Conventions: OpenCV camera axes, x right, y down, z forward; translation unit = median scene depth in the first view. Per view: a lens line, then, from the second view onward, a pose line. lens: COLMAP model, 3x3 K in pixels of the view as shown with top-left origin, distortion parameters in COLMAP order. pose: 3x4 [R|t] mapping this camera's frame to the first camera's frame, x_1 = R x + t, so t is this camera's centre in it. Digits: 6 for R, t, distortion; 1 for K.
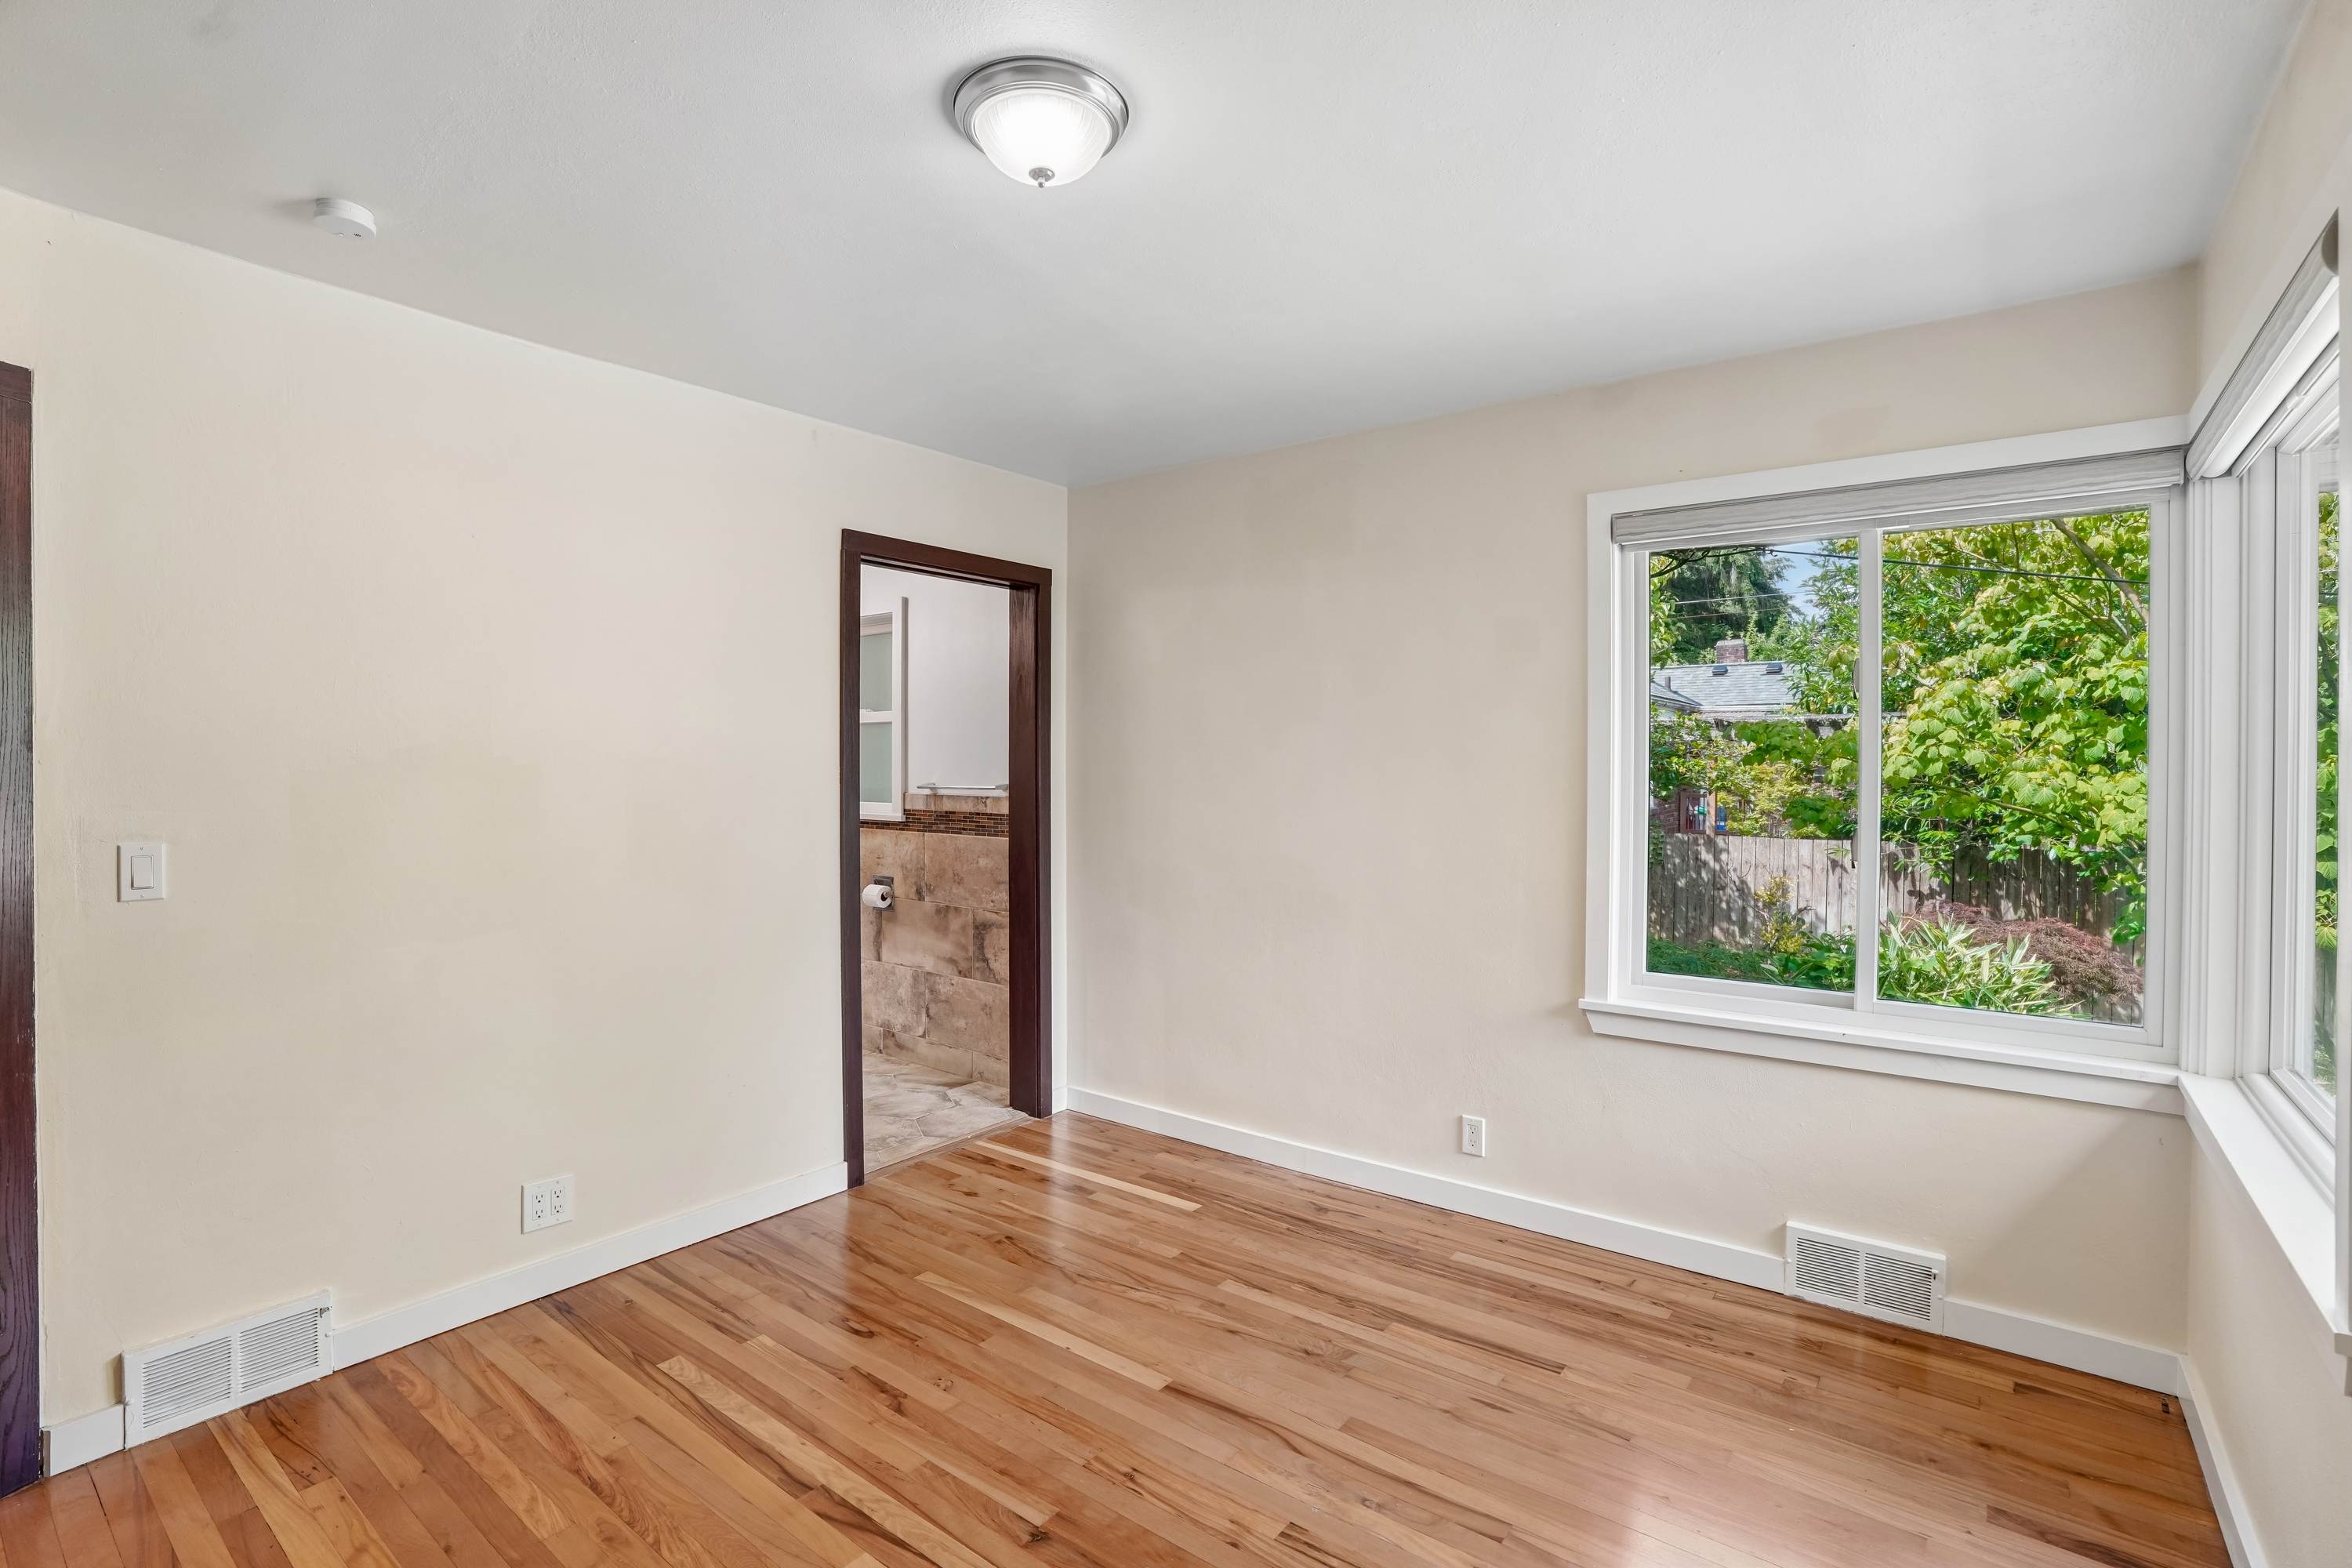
lens RADIAL K [[1078.8, 0, 1161.2], [0, 1078.8, 771.6], [0, 0, 1]] dist [-0.046245, 0.011196]
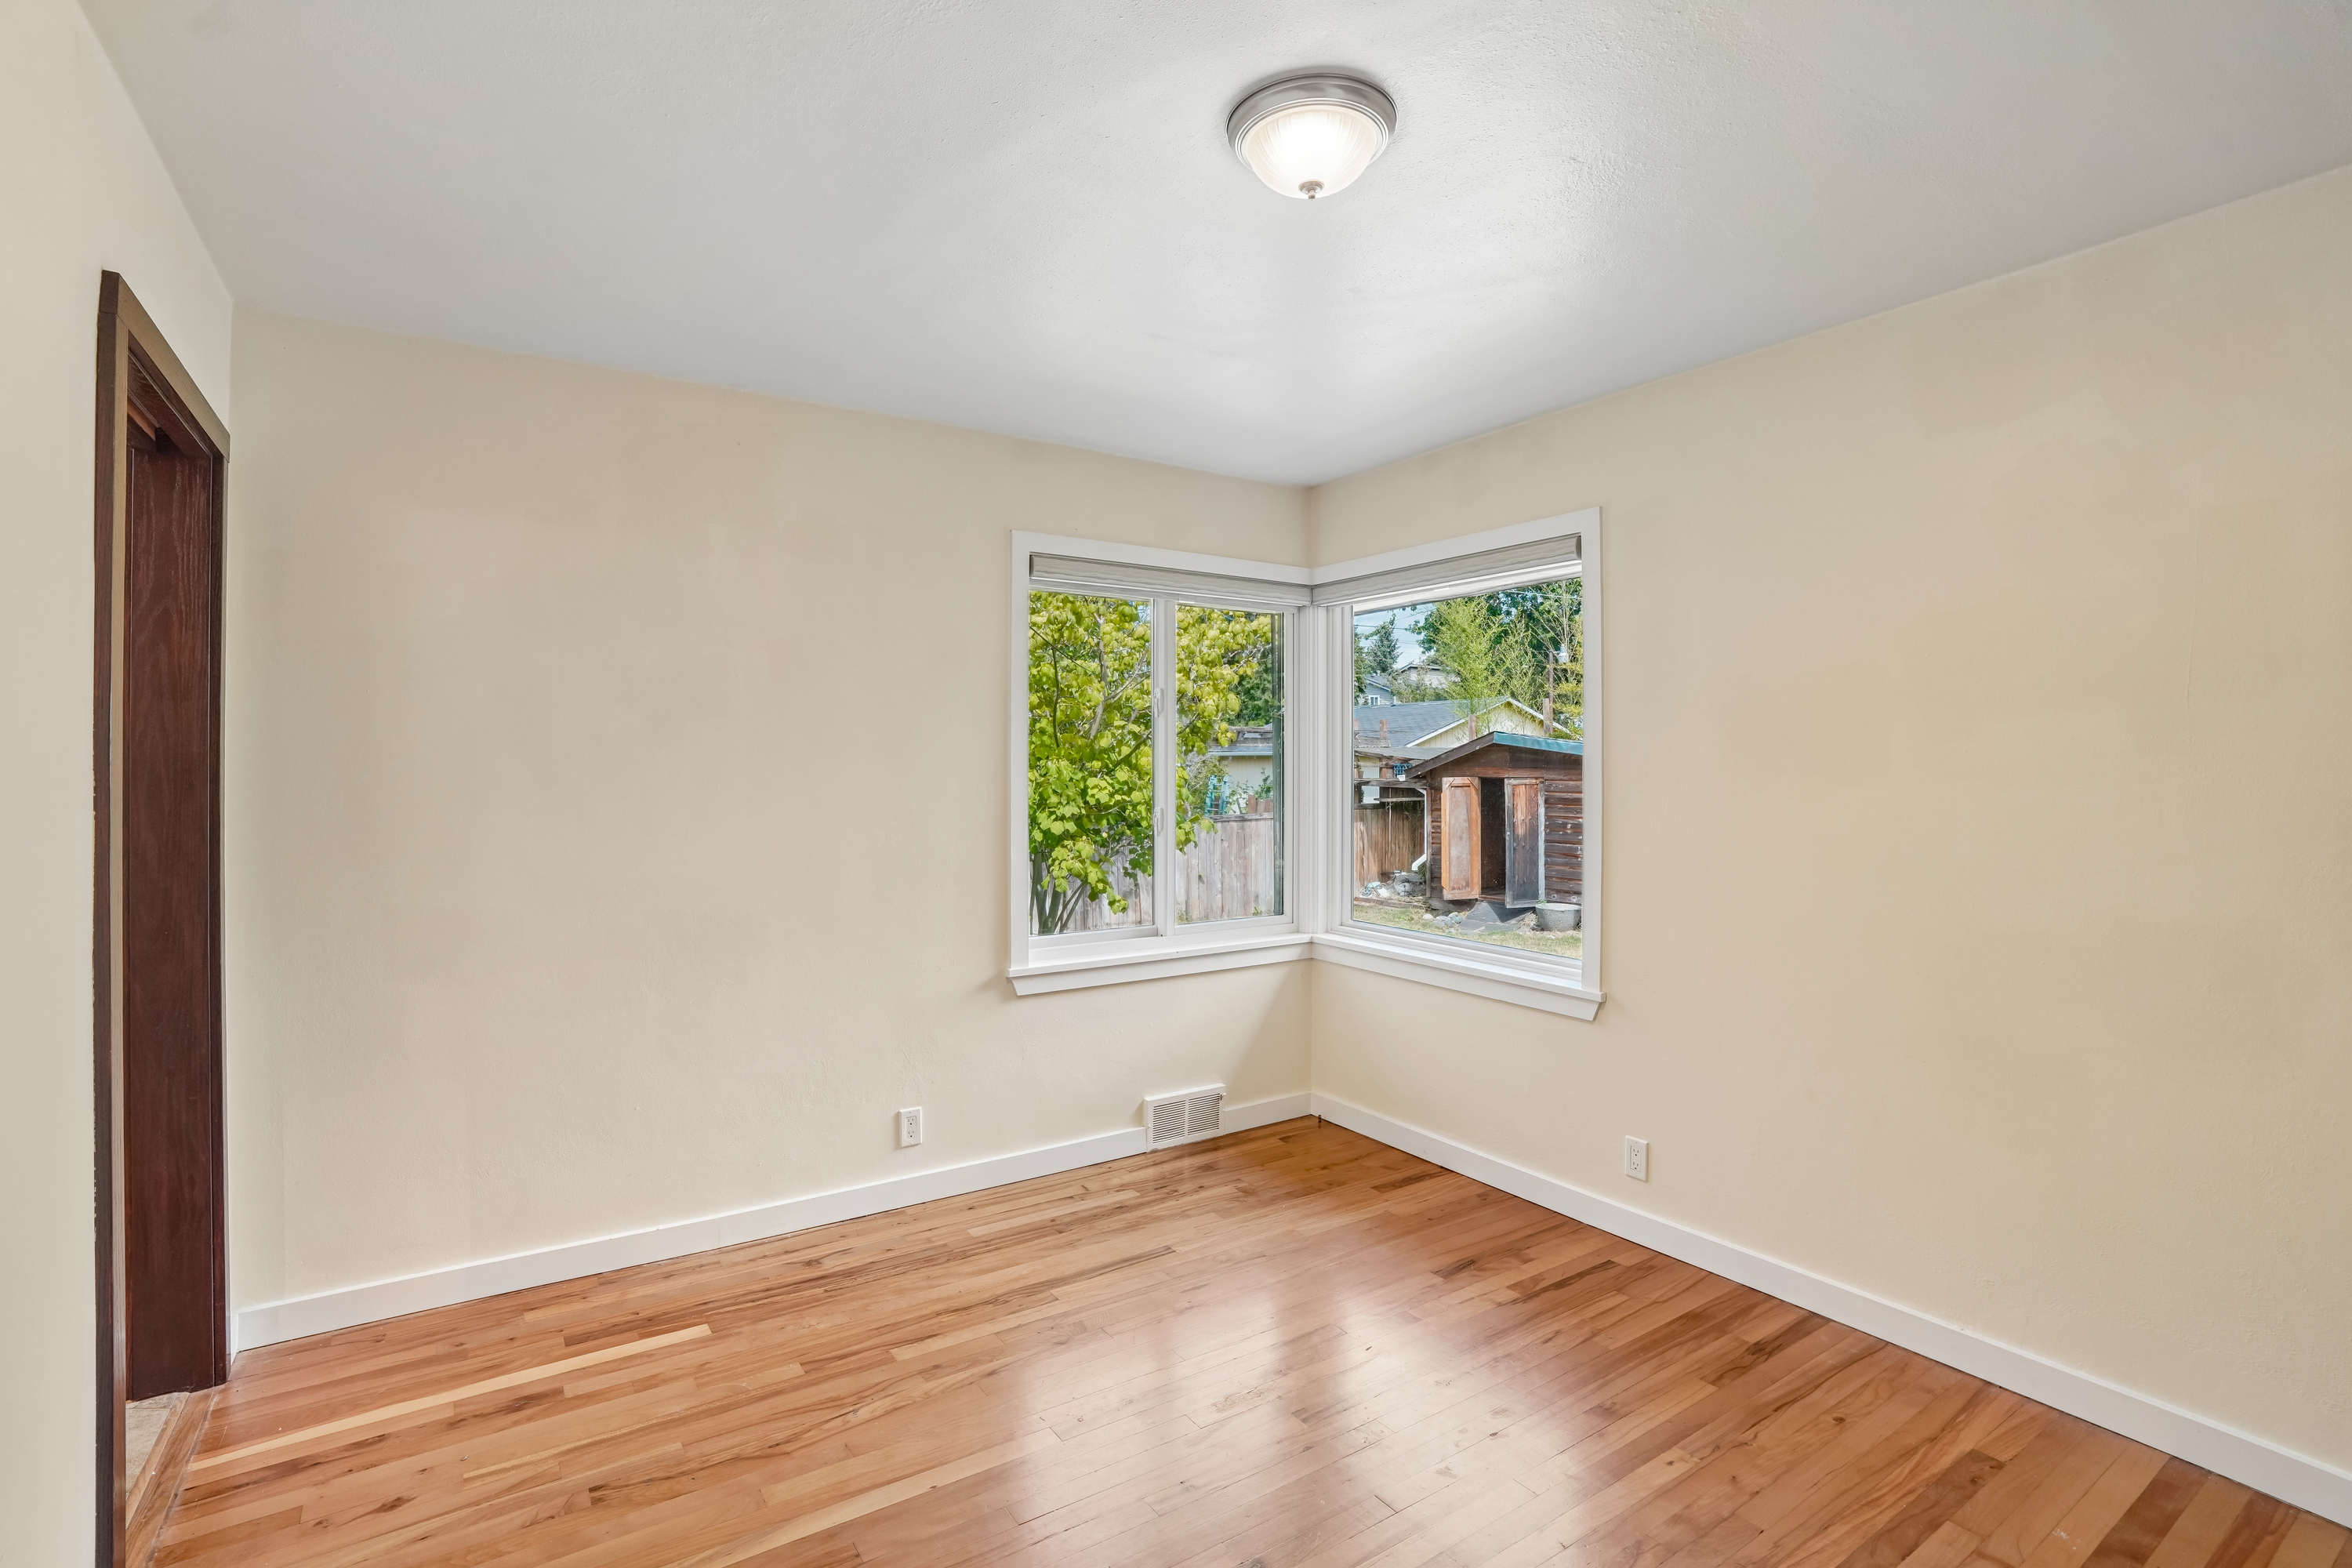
lens RADIAL K [[1078.8, 0, 1162.8], [0, 1078.8, 763.1], [0, 0, 1]] dist [-0.046245, 0.011196]
pose [[0.334789, -0.000567, 0.942293, -0.689418], [0.009612, 0.999950, -0.002813, -0.002725], [-0.942244, 0.009999, 0.334777, 0.495904]]
